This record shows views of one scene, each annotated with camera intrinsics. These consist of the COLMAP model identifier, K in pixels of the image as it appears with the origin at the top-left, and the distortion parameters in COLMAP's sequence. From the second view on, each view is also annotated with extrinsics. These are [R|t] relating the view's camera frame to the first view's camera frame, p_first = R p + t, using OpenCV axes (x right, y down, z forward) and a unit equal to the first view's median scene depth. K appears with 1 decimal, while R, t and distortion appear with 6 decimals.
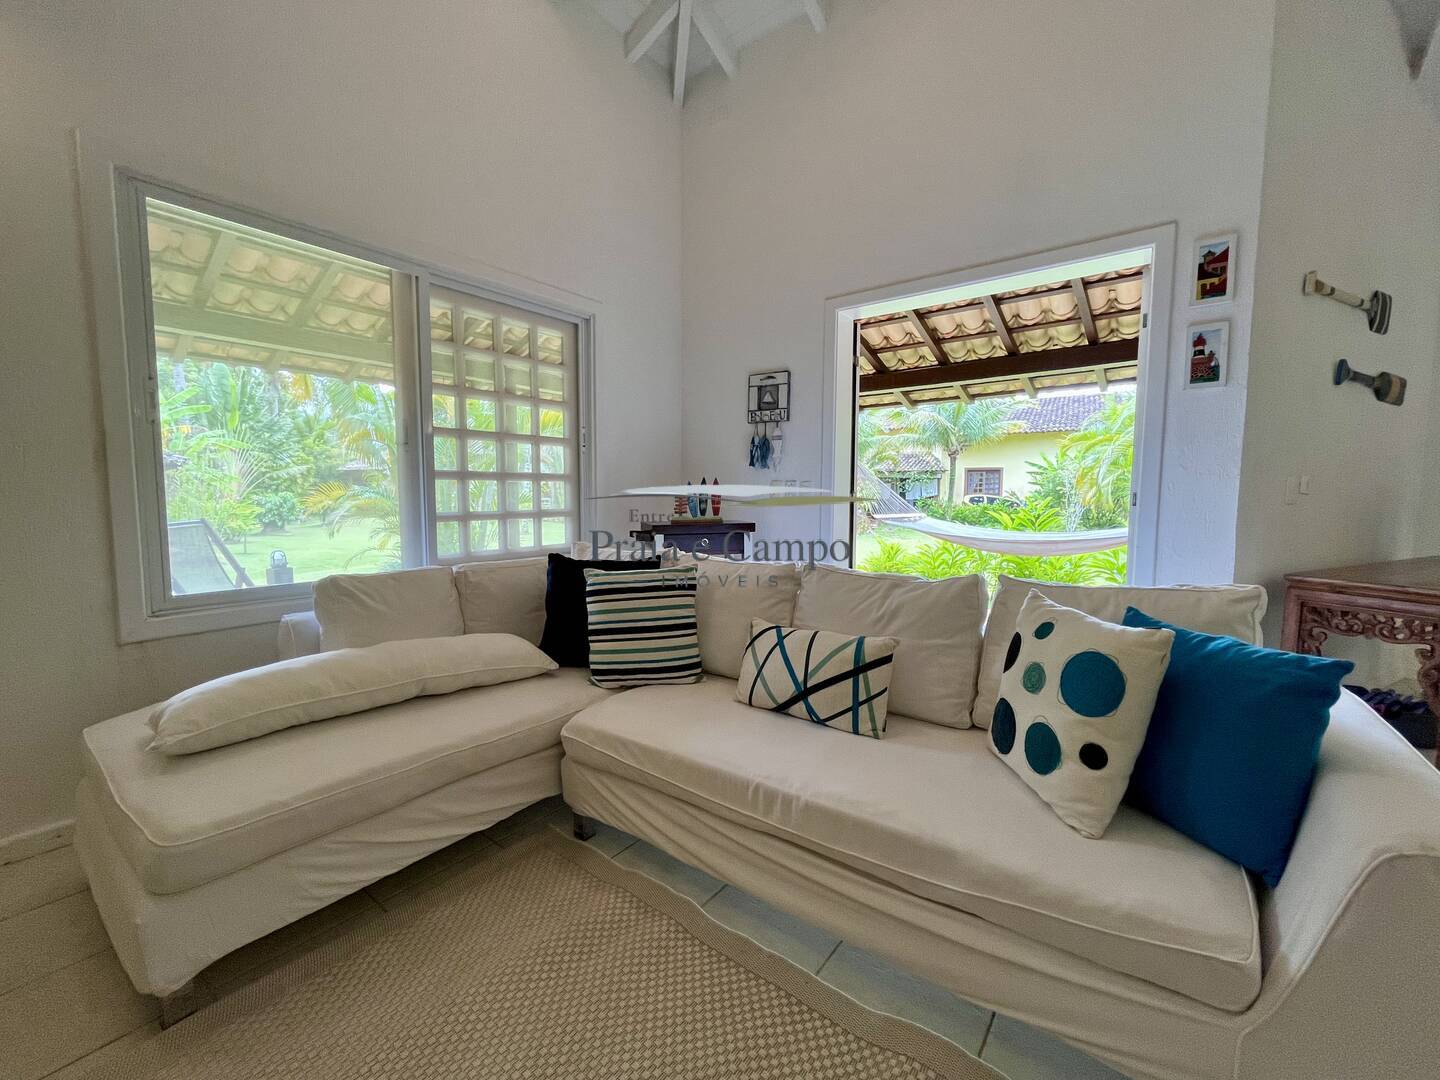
lens RADIAL K [[588.9, 0, 716.9], [0, 588.9, 538.2], [0, 0, 1]] dist [-0.002844, 0.000827]
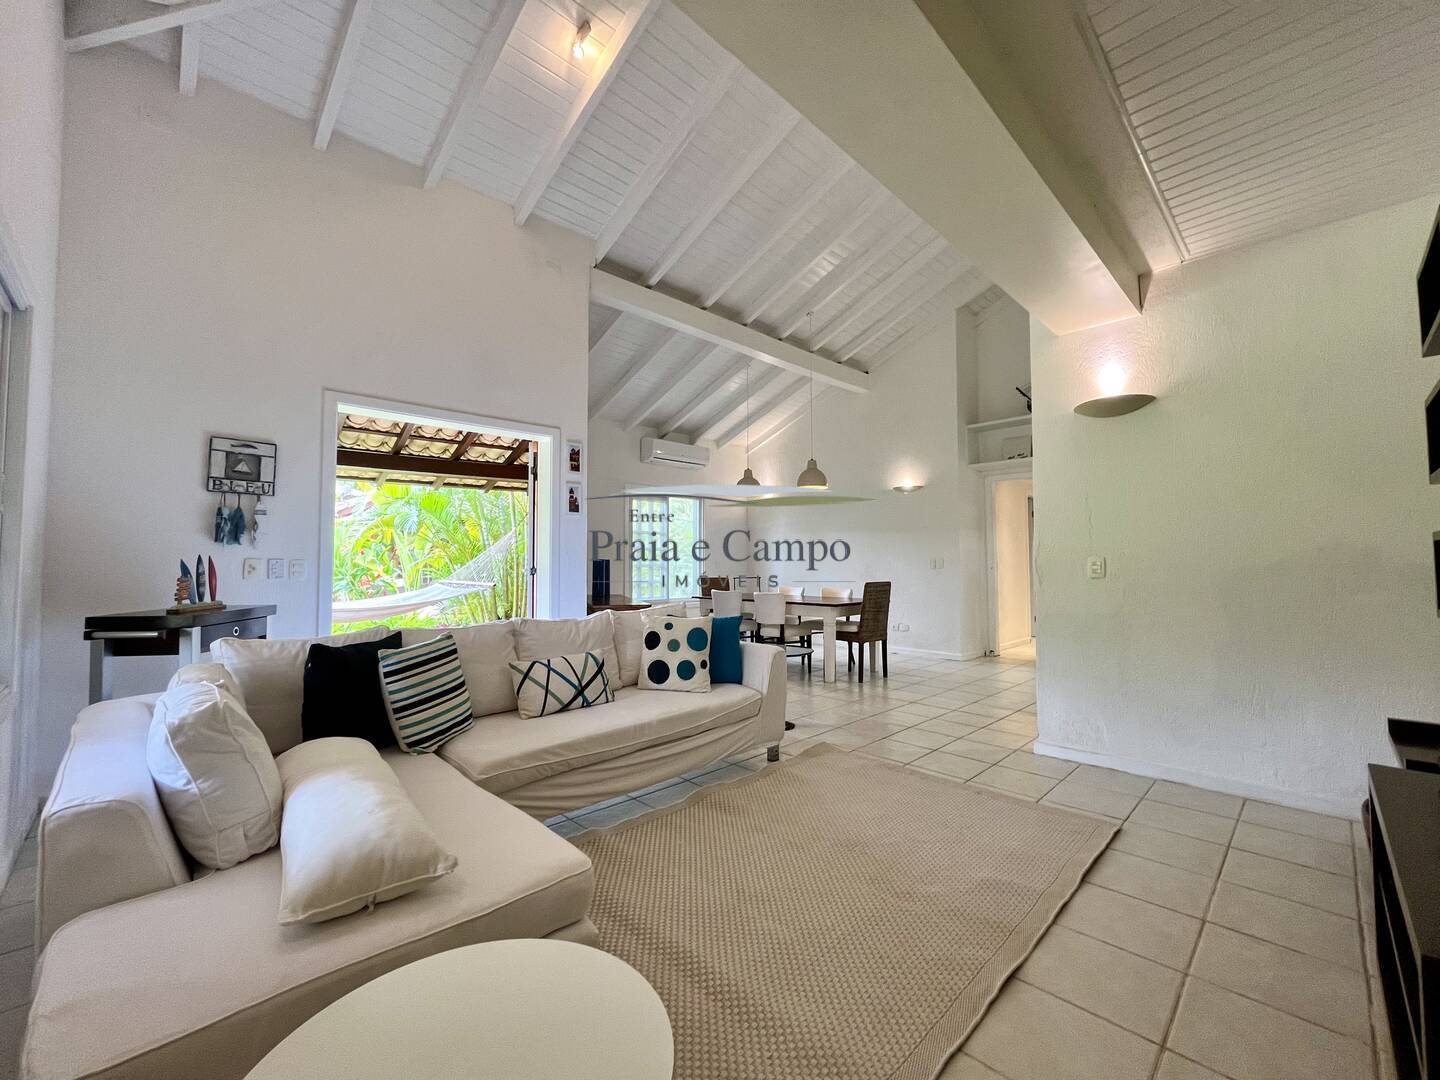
lens RADIAL K [[588.9, 0, 716.9], [0, 588.9, 538.2], [0, 0, 1]] dist [-0.002844, 0.000827]
pose [[0.144369, 0.036814, 0.988839, -0.911366], [0.080347, 0.995572, -0.048796, -0.035331], [-0.986256, 0.086495, 0.140772, 0.213035]]
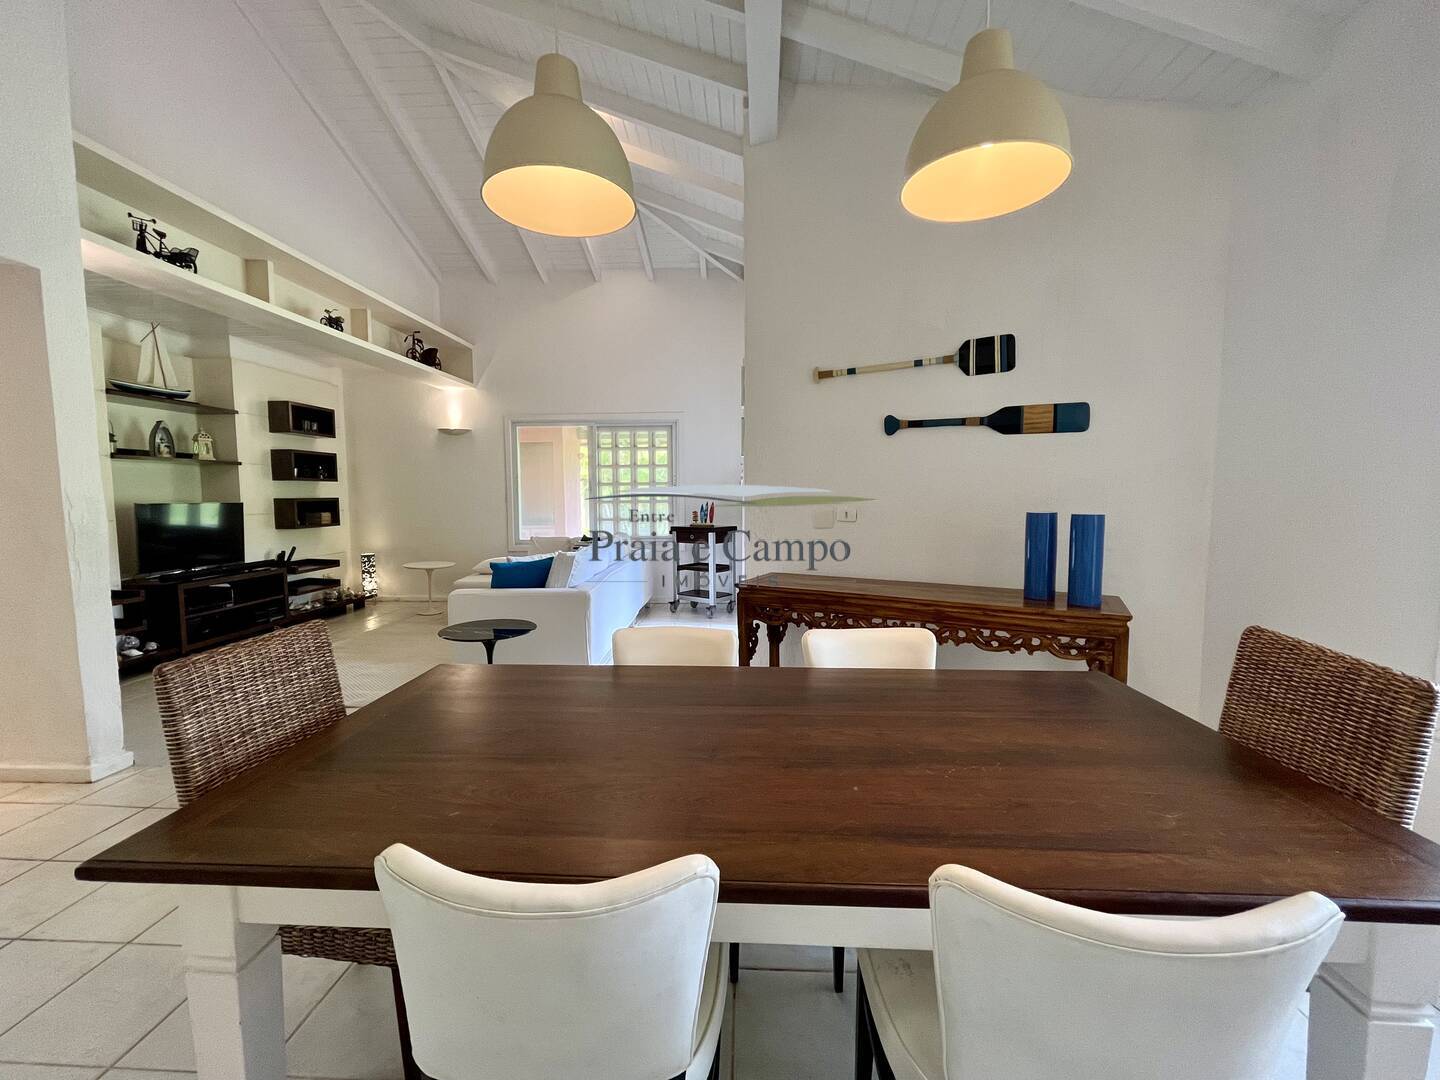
lens RADIAL K [[588.9, 0, 716.9], [0, 588.9, 538.2], [0, 0, 1]] dist [-0.002844, 0.000827]
pose [[0.566032, 0.057453, -0.822379, 1.867932], [-0.057690, 0.997883, 0.030007, -0.058349], [0.822363, 0.030458, 0.568148, -0.006652]]
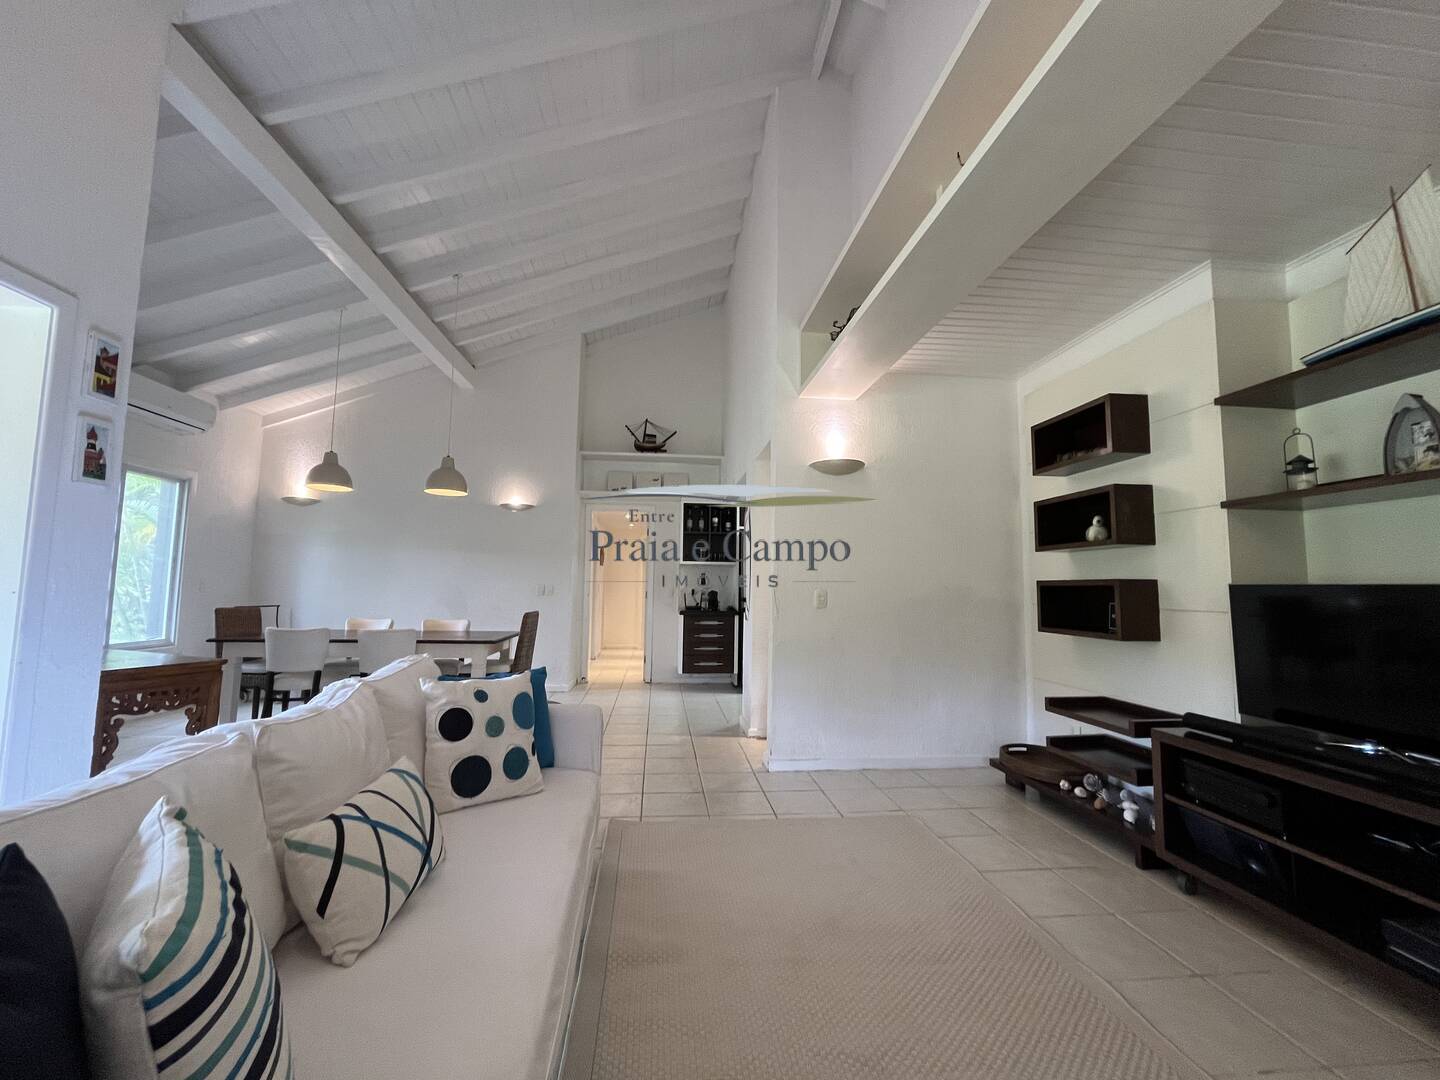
lens RADIAL K [[588.9, 0, 716.9], [0, 588.9, 538.2], [0, 0, 1]] dist [-0.002844, 0.000827]
pose [[-0.688054, 0.048287, 0.724051, -0.469645], [0.038325, 0.998809, -0.030191, -0.086032], [-0.724646, 0.006976, -0.689086, 0.788752]]
